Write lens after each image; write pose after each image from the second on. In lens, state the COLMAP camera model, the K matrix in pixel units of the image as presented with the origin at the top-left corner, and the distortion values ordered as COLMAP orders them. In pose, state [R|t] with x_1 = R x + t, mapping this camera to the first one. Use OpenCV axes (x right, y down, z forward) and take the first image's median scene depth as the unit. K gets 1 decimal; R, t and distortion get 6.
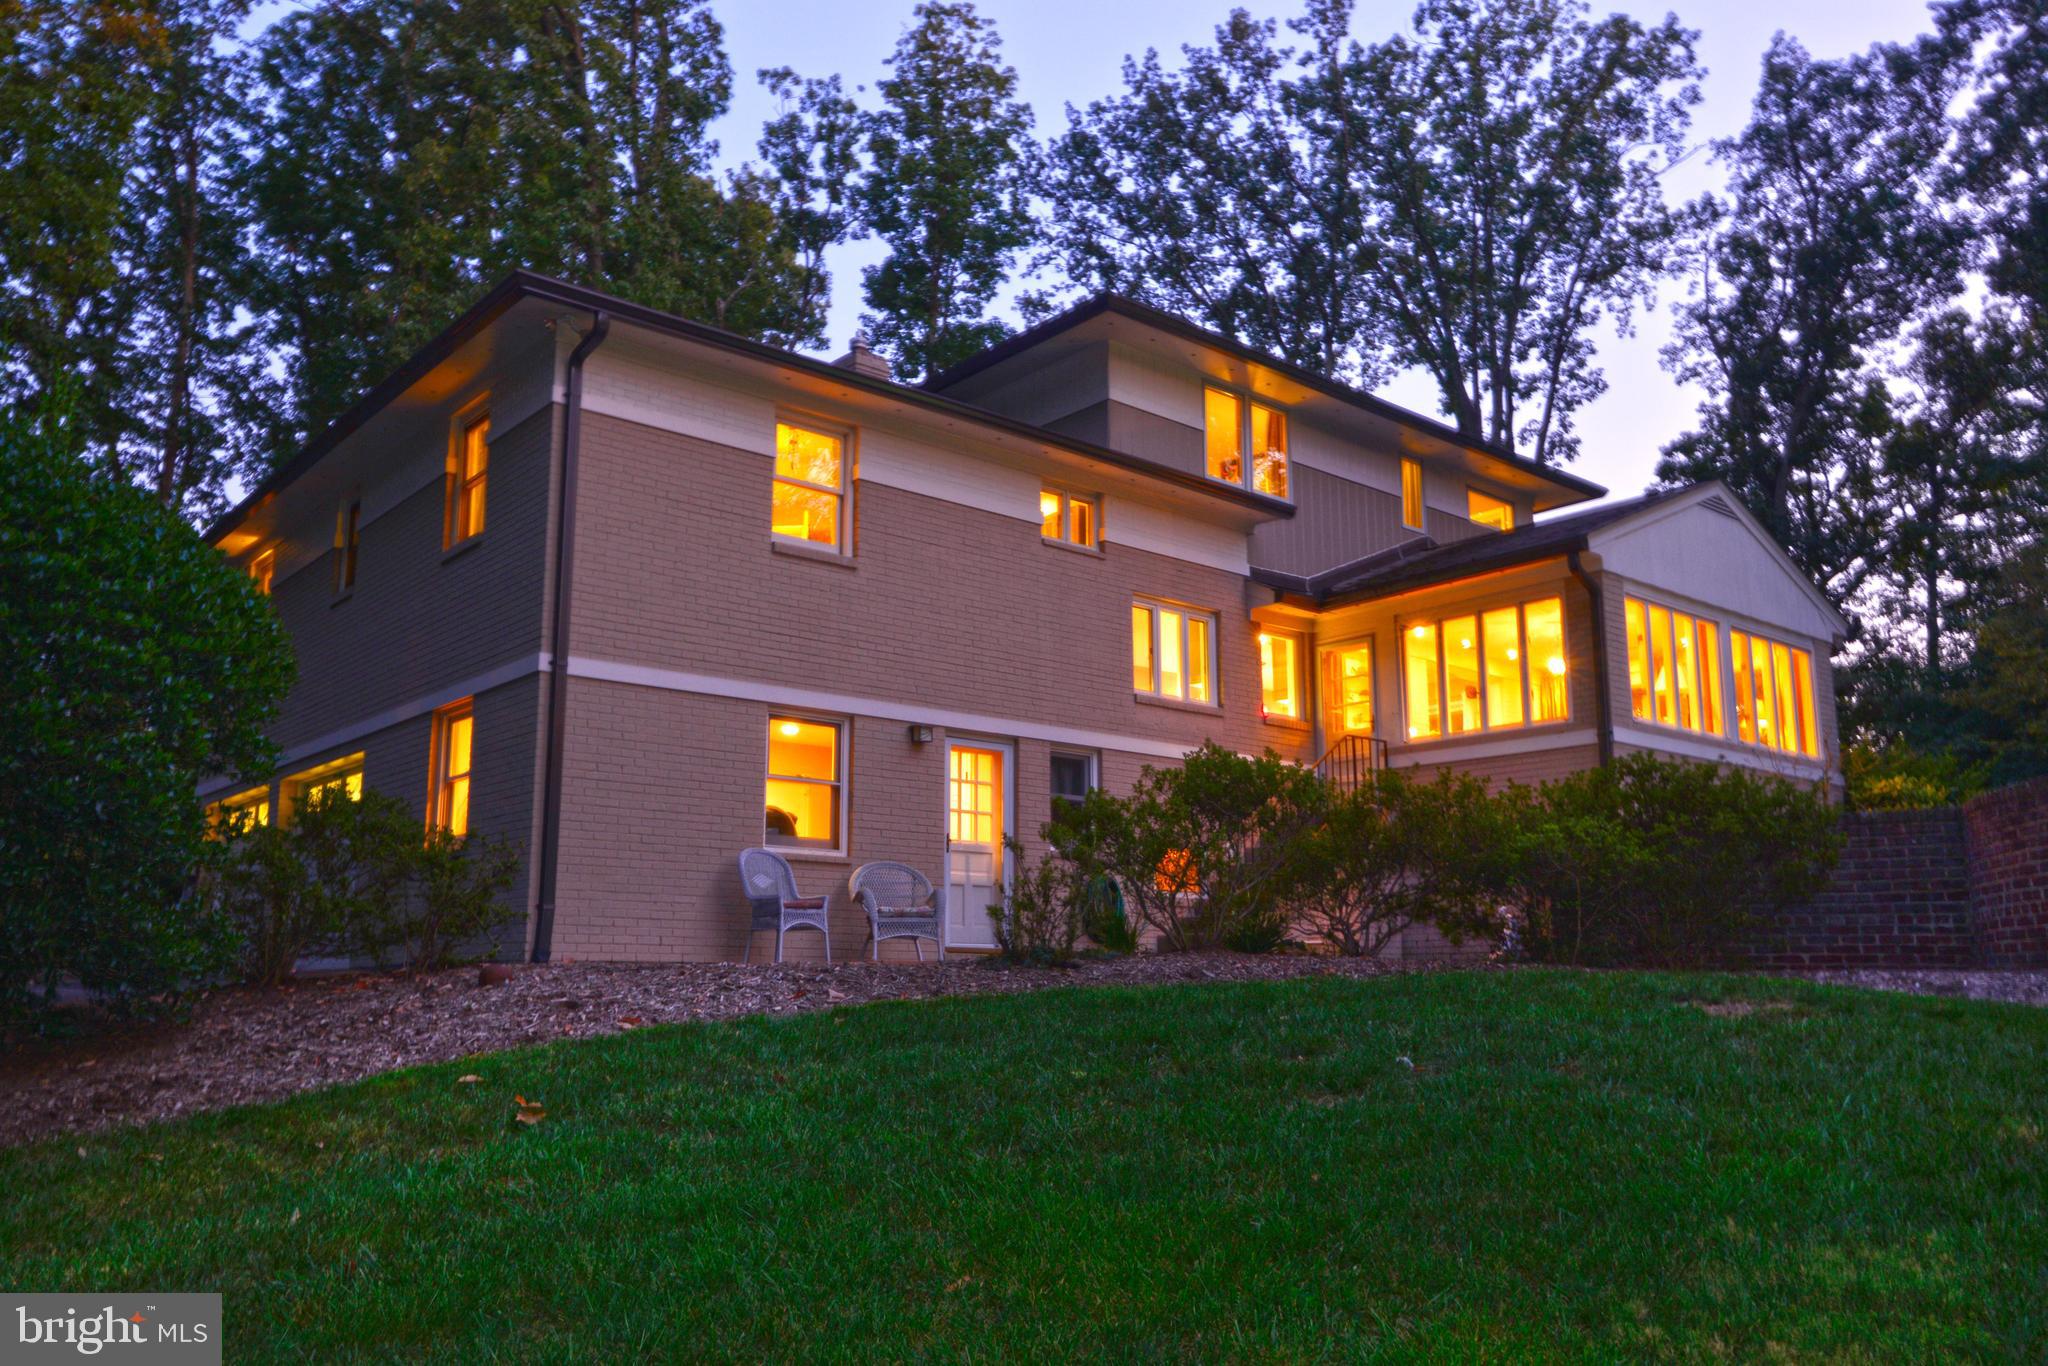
lens RADIAL K [[1584.3, 0, 990.0], [0, 1584.3, 707.9], [0, 0, 1]] dist [0.006395, -0.003519]
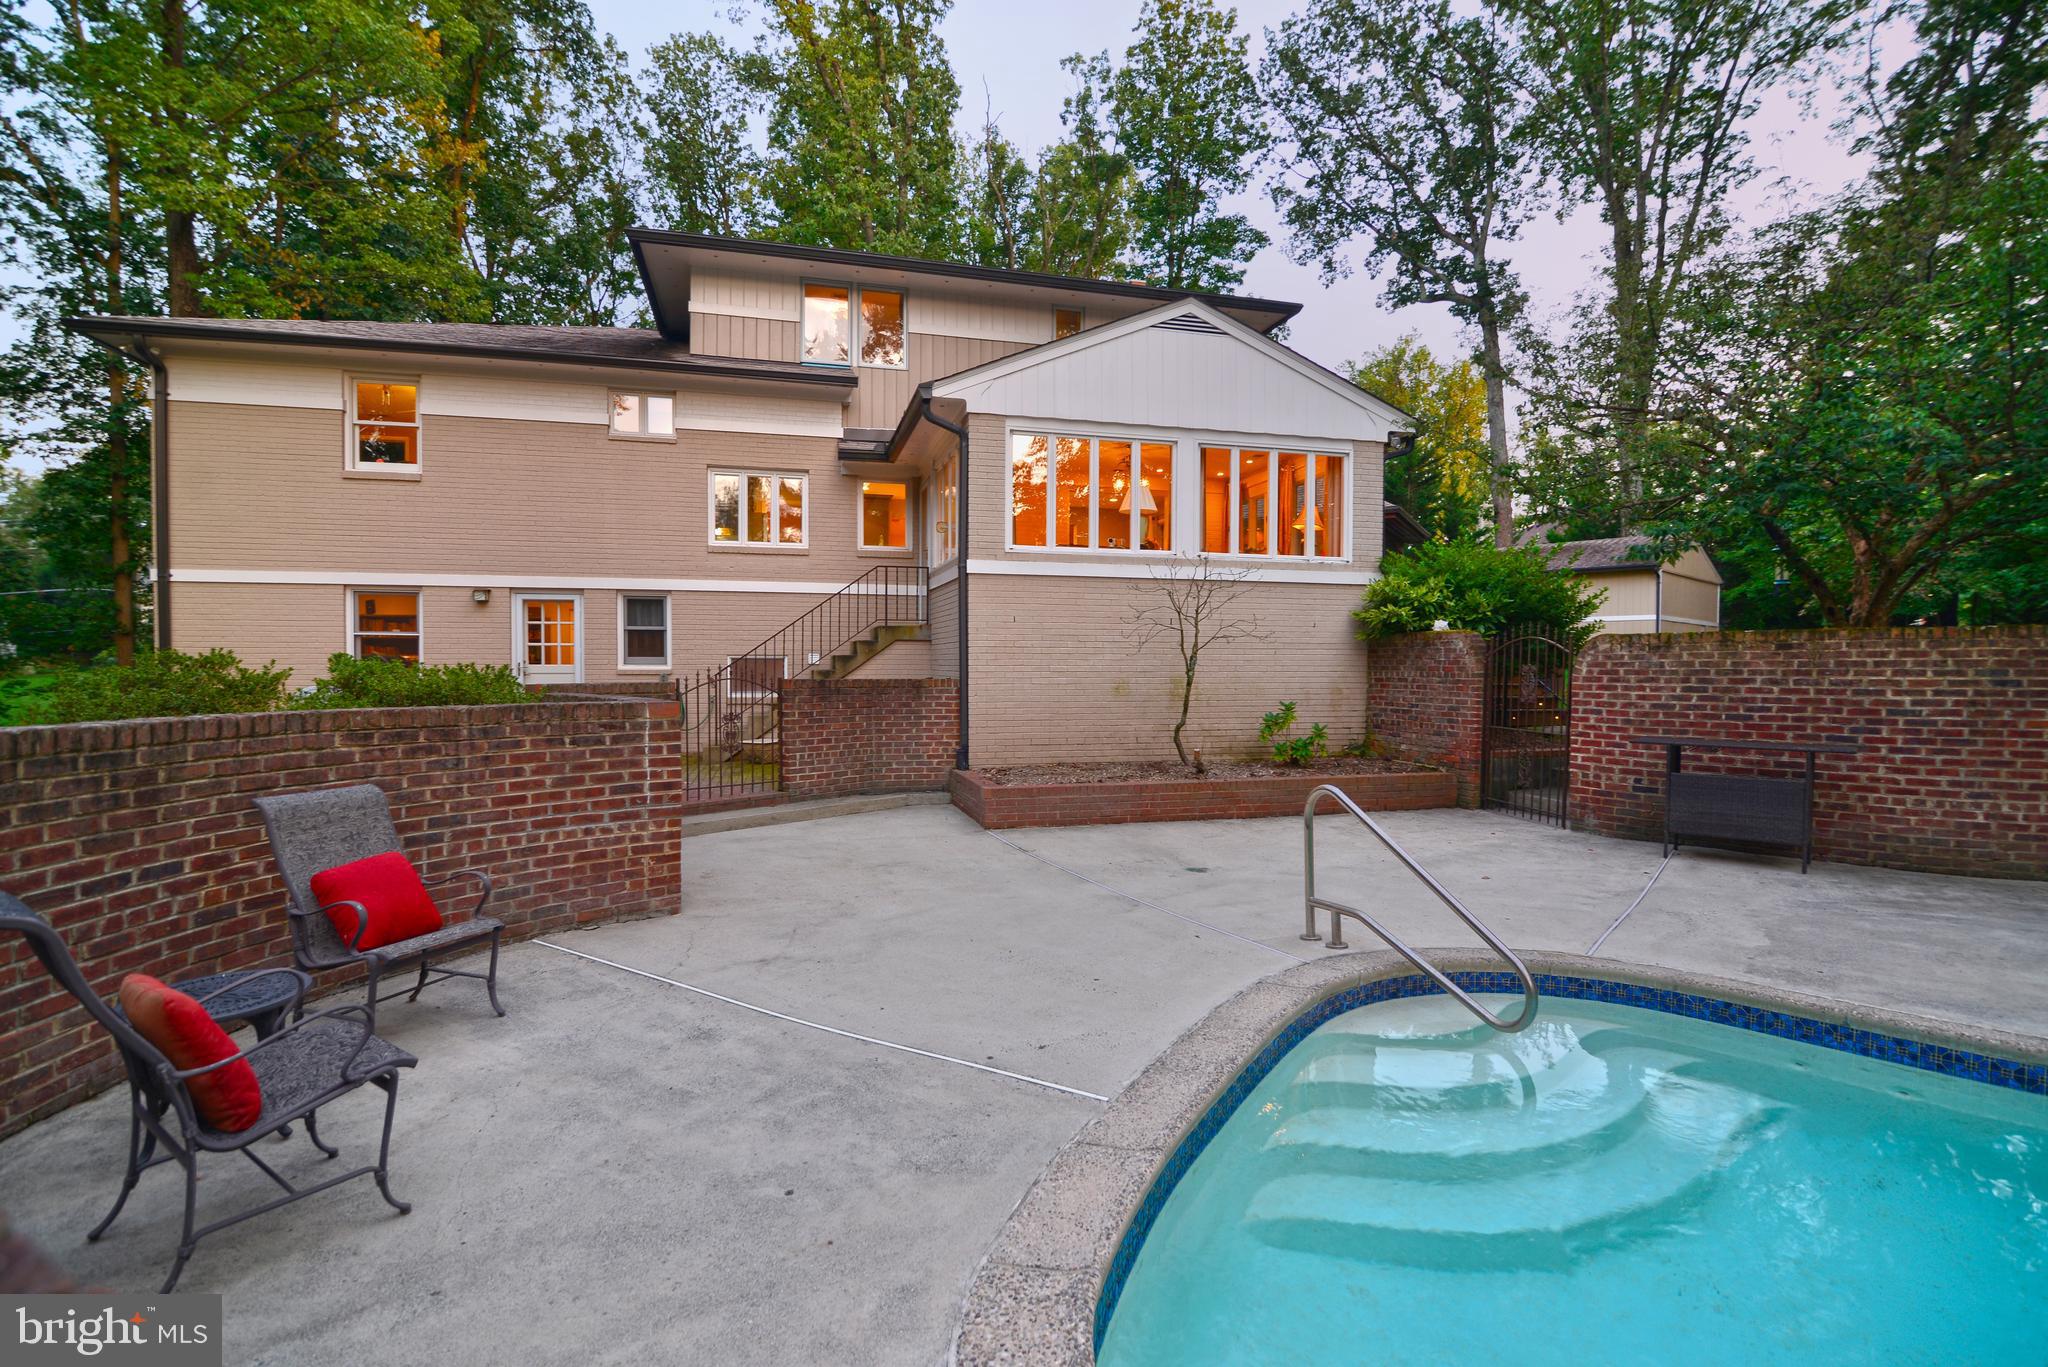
lens RADIAL K [[959.4, 0, 1024.0], [0, 959.4, 683.5], [0, 0, 1]] dist [-0.019017, 0.000340]
pose [[0.905686, 0.007703, -0.423878, 0.201290], [0.075752, 0.980804, 0.179679, -0.005891], [0.417126, -0.194842, 0.887718, 0.116054]]
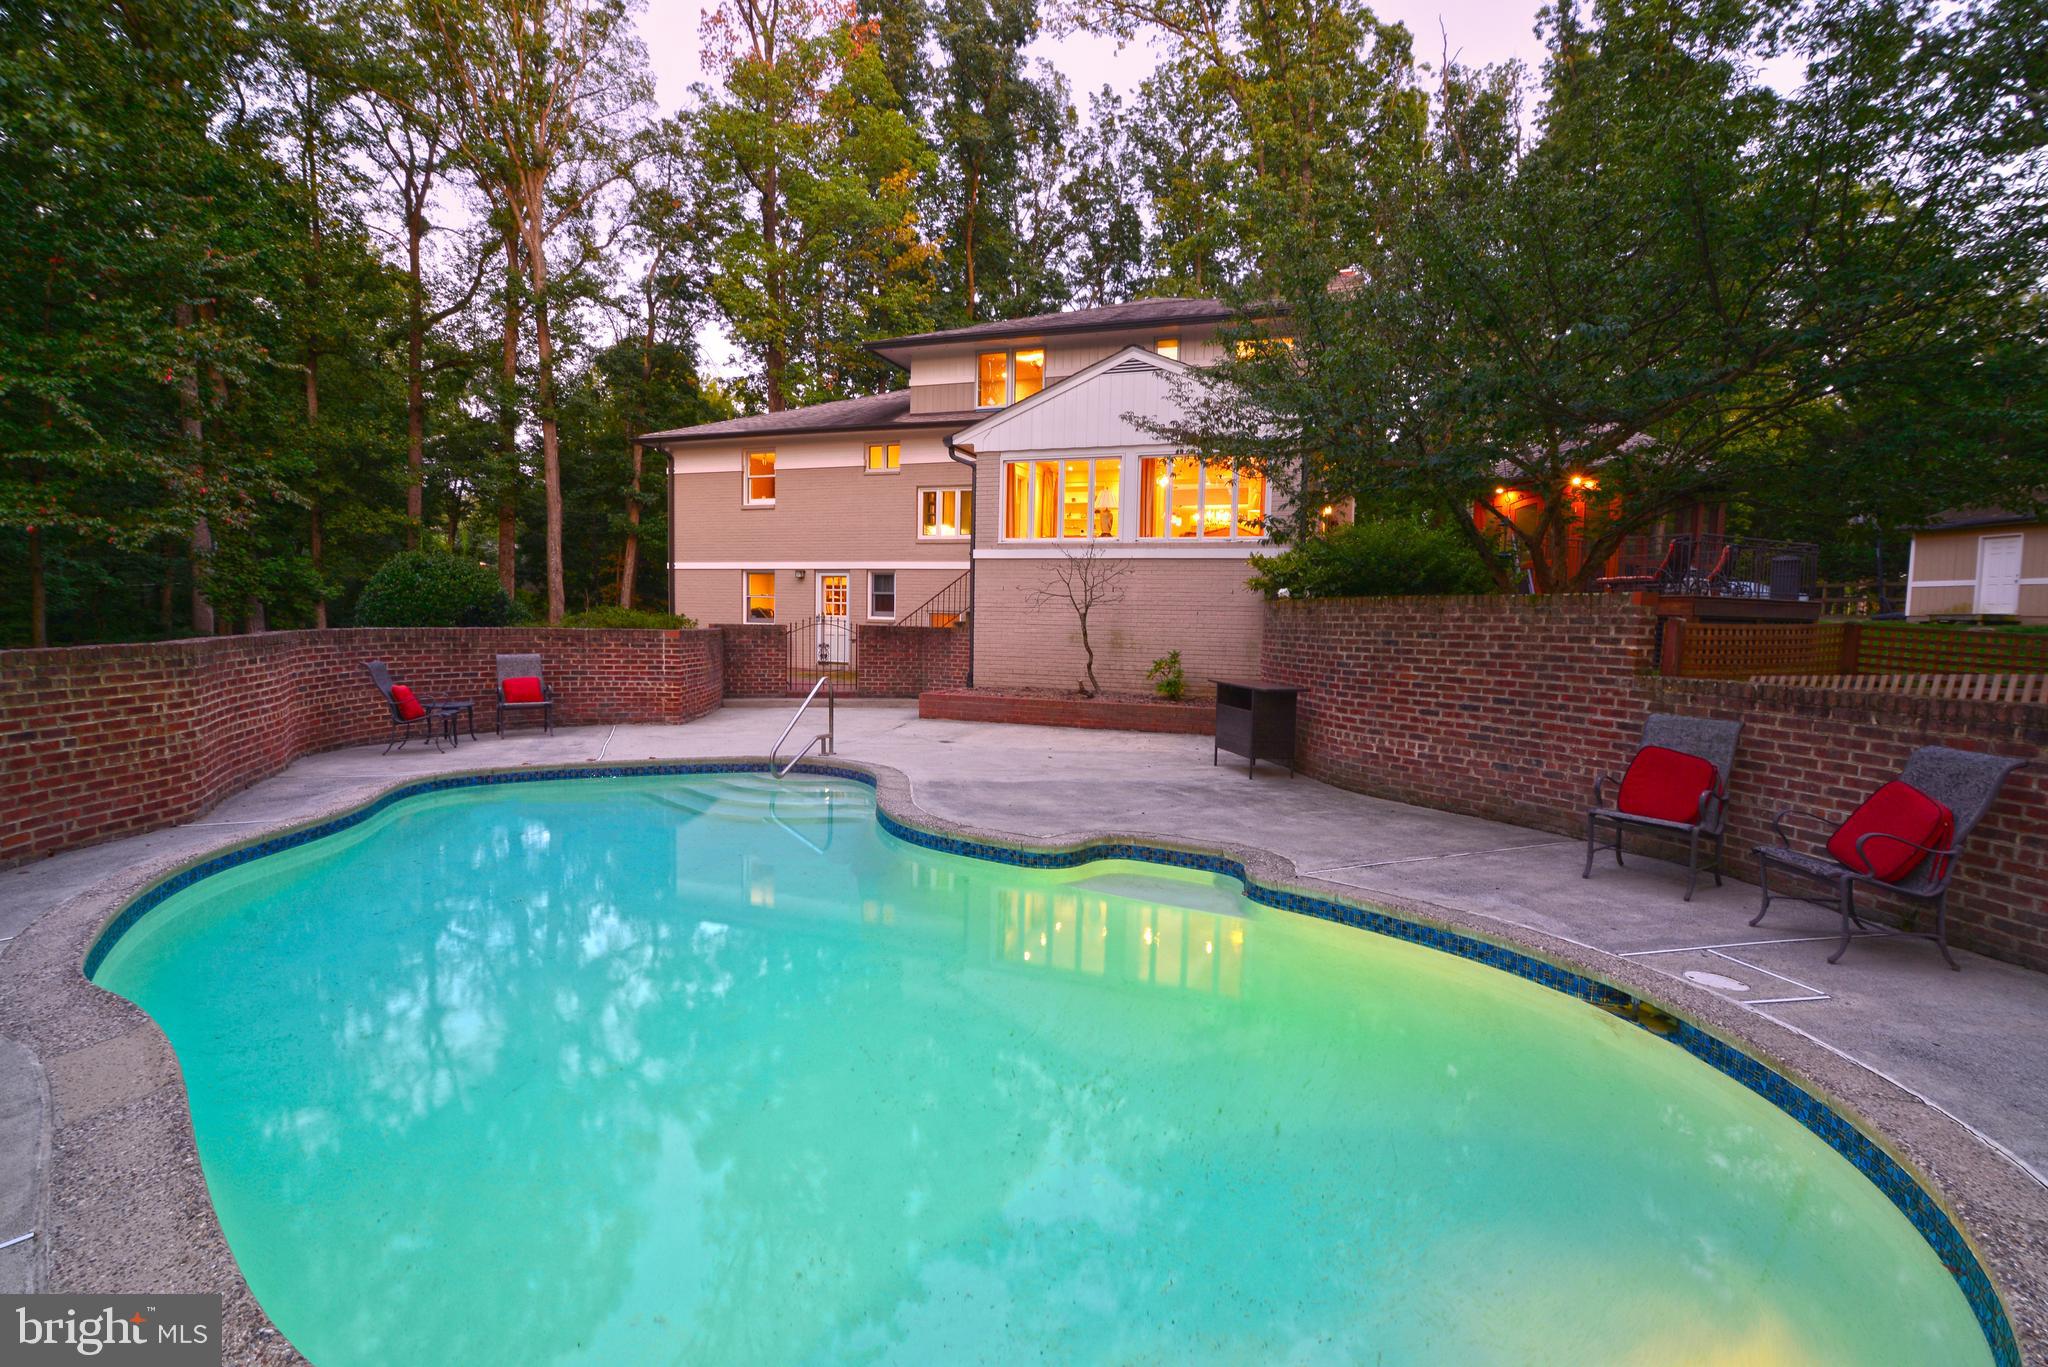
lens RADIAL K [[959.4, 0, 1024.0], [0, 959.4, 683.5], [0, 0, 1]] dist [-0.019017, 0.000340]
pose [[0.487826, 0.069036, -0.870207, 0.378098], [0.138977, 0.978011, 0.155497, 0.000051], [0.861807, -0.196794, 0.467505, 0.154412]]
